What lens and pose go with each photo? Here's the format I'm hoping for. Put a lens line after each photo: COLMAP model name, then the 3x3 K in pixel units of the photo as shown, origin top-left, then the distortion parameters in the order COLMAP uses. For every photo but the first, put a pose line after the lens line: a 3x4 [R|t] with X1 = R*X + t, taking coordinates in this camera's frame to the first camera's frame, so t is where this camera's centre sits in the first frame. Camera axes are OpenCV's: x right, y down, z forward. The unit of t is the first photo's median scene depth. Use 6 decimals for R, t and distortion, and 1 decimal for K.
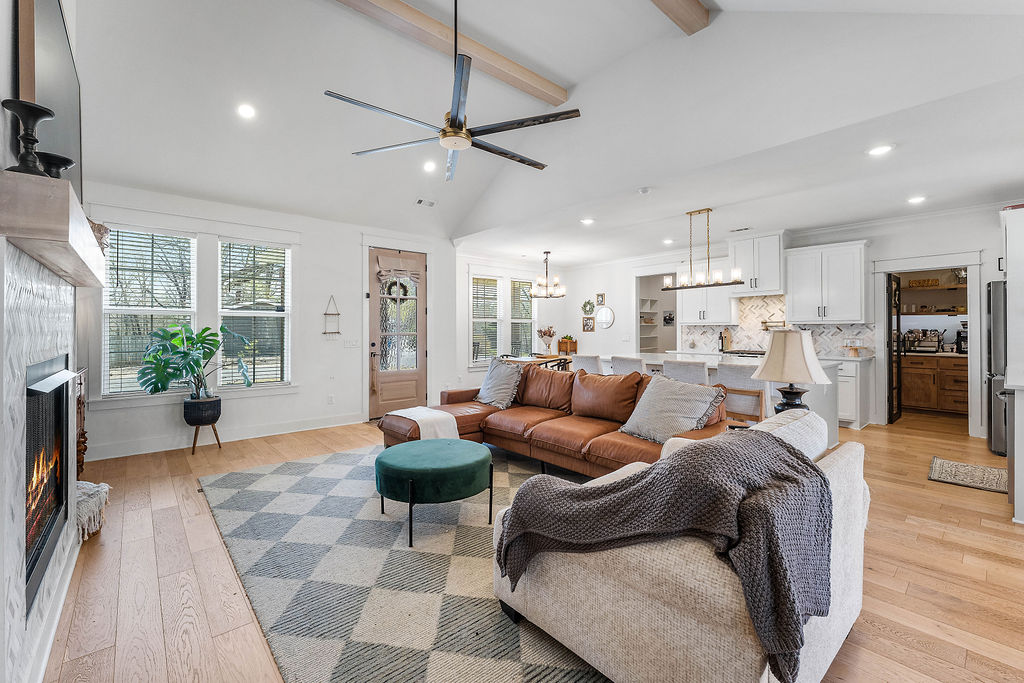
lens RADIAL K [[429.8, 0, 505.1], [0, 429.8, 328.6], [0, 0, 1]] dist [-0.001129, -0.000100]
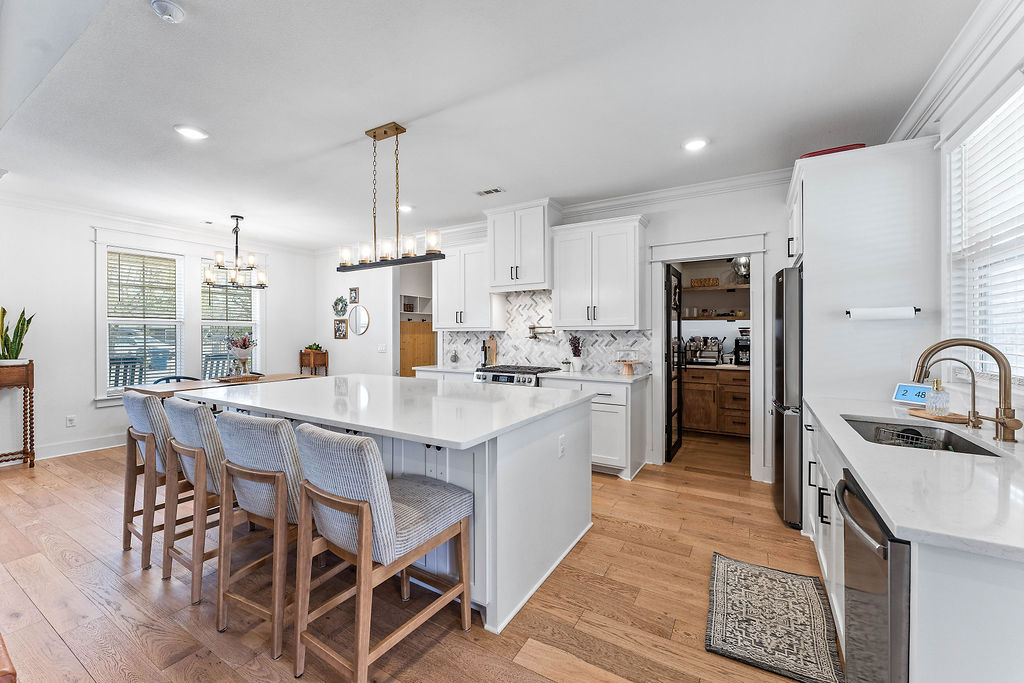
lens RADIAL K [[413.3, 0, 502.5], [0, 413.3, 335.5], [0, 0, 1]] dist [-0.000226, -0.000058]
pose [[0.951224, -0.000285, 0.308501, 0.355450], [-0.001731, 0.999979, 0.006260, -0.005663], [-0.308497, -0.006488, 0.951203, 0.358659]]
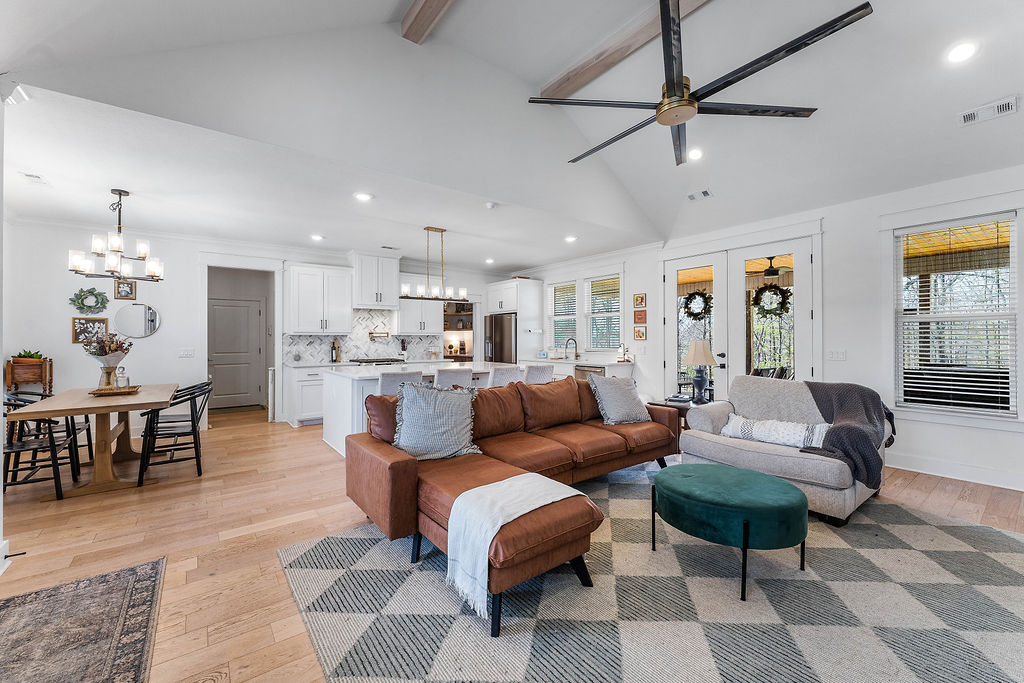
lens RADIAL K [[413.3, 0, 502.5], [0, 413.3, 335.5], [0, 0, 1]] dist [-0.000226, -0.000058]
pose [[0.068501, 0.009982, 0.997601, -0.461954], [-0.001440, 0.999950, -0.009906, 0.001748], [-0.997650, -0.000758, 0.068512, 0.627803]]
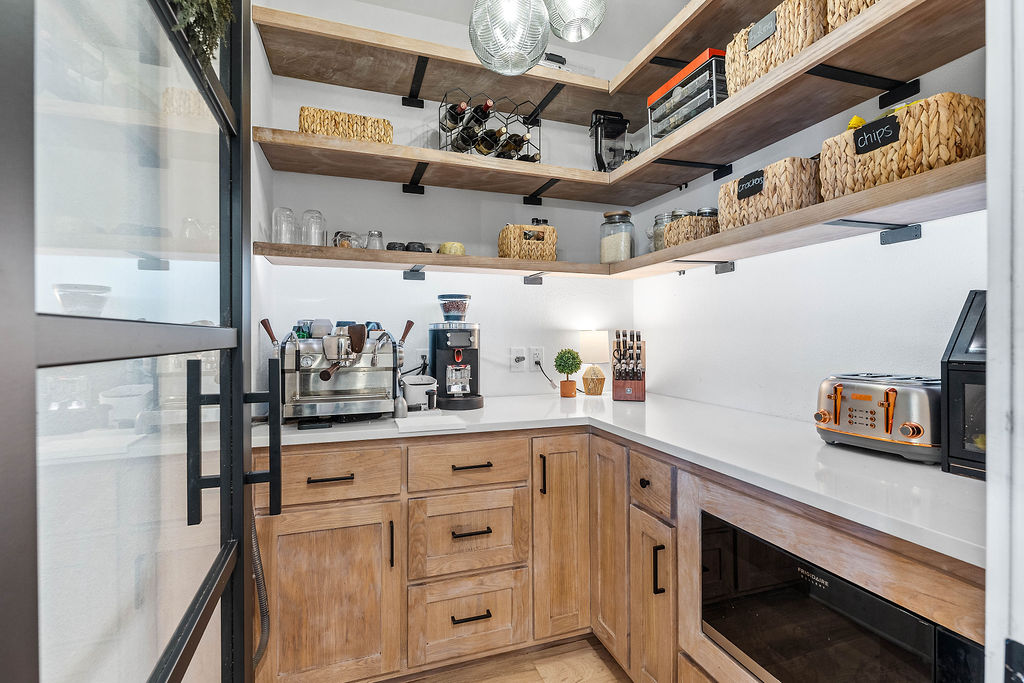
lens RADIAL K [[464.5, 0, 512.0], [0, 464.5, 341.5], [0, 0, 1]] dist [0.000071, 0.000002]
pose [[0.368856, -0.008400, 0.929449, 0.795830], [-0.004315, 0.999933, 0.010749, 0.010709], [-0.929476, -0.007975, 0.368795, 0.849068]]
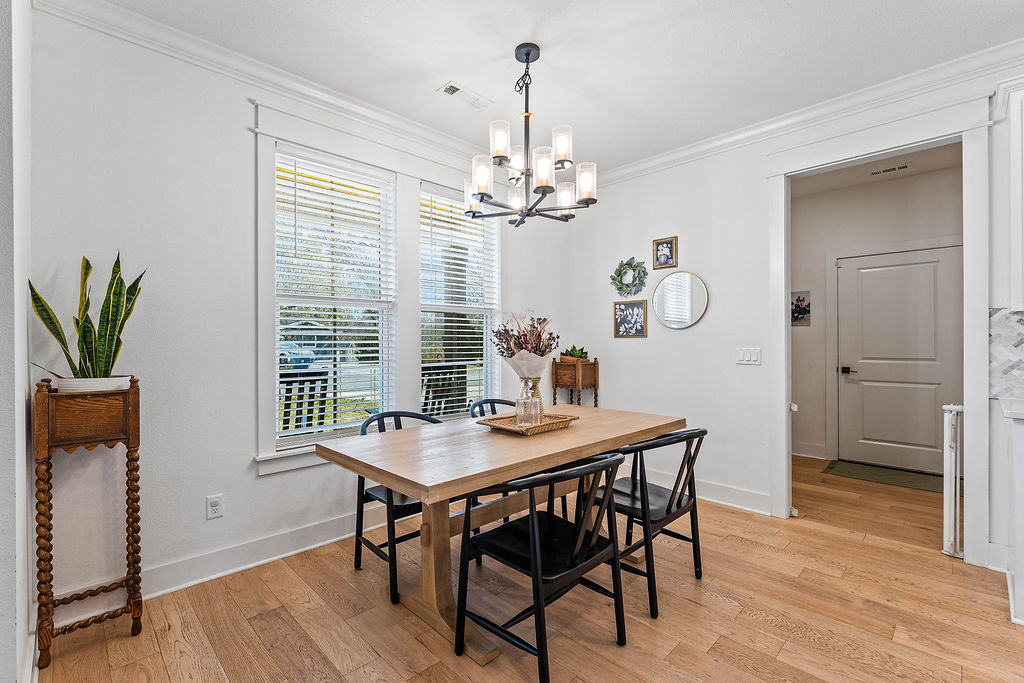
lens RADIAL K [[453.9, 0, 506.6], [0, 453.9, 341.7], [0, 0, 1]] dist [0.000374, 0.000070]
pose [[0.997720, -0.001711, 0.067463, 0.079682], [0.001309, 0.999981, 0.006009, 0.011577], [-0.067472, -0.005907, 0.997704, 0.881953]]
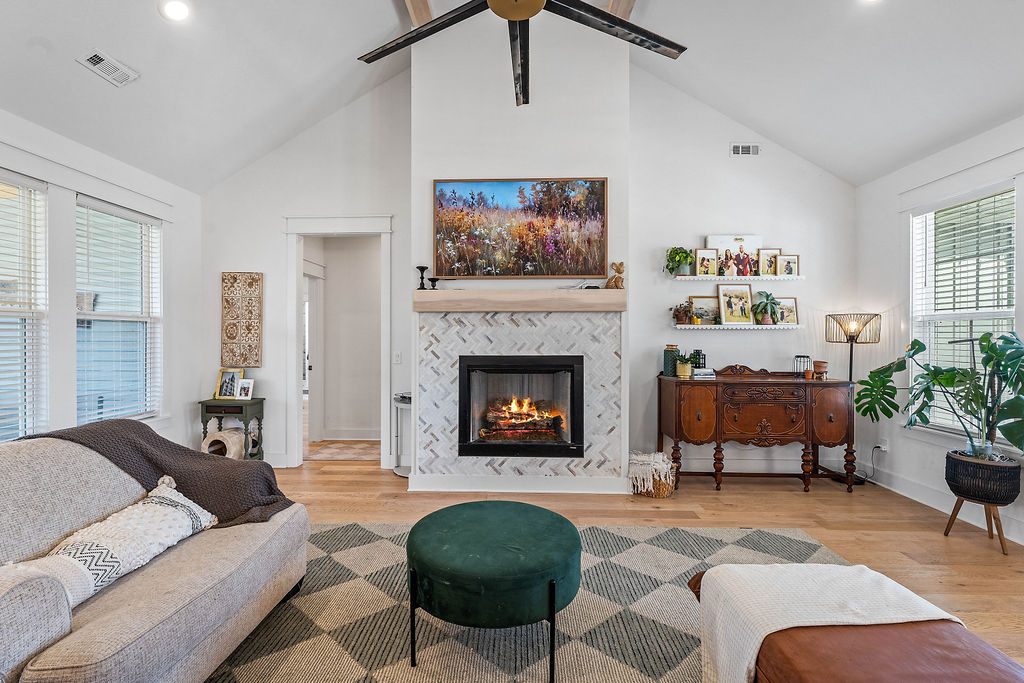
lens RADIAL K [[446.9, 0, 504.9], [0, 446.9, 338.3], [0, 0, 1]] dist [-0.000119, -0.000100]
pose [[-0.674713, 0.002444, -0.738076, 0.150848], [0.002541, 0.999996, 0.000988, -0.004255], [0.738076, -0.001208, -0.674717, 0.669495]]
